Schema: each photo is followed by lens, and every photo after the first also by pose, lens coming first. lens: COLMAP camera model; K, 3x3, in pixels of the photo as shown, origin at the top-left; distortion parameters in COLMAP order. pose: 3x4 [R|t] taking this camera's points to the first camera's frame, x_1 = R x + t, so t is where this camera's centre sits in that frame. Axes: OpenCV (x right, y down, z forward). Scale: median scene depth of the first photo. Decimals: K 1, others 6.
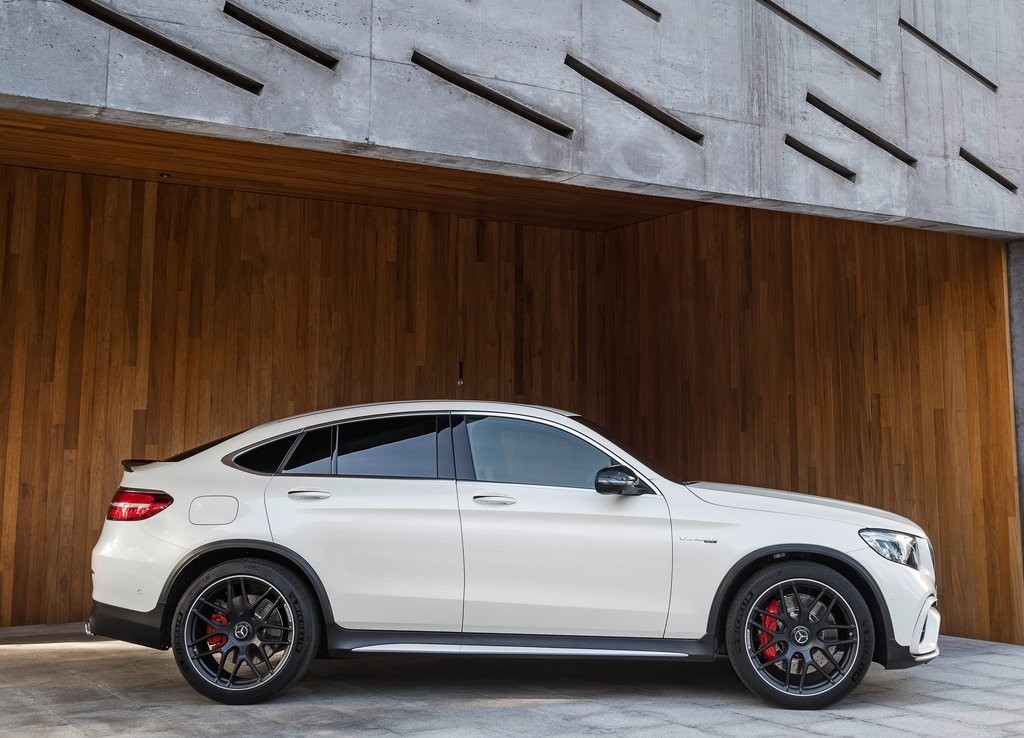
lens RADIAL K [[1306.5, 0, 638.0], [0, 1306.5, 308.3], [0, 0, 1]] dist [-0.008565, 0.018397]
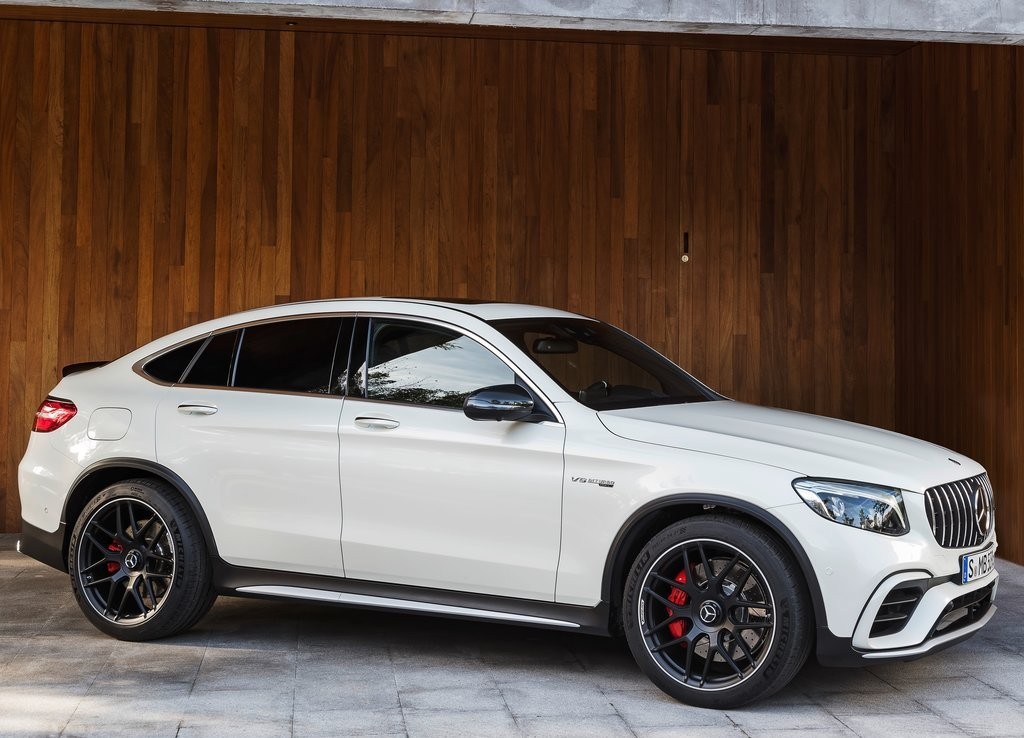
lens RADIAL K [[1636.5, 0, 568.4], [0, 1636.5, 324.9], [0, 0, 1]] dist [-0.003014, 0.038090]
pose [[0.925825, 0.008139, -0.377865, 0.213317], [0.032911, 0.994234, 0.102053, -0.008613], [0.376517, -0.106919, 0.920219, 0.056512]]
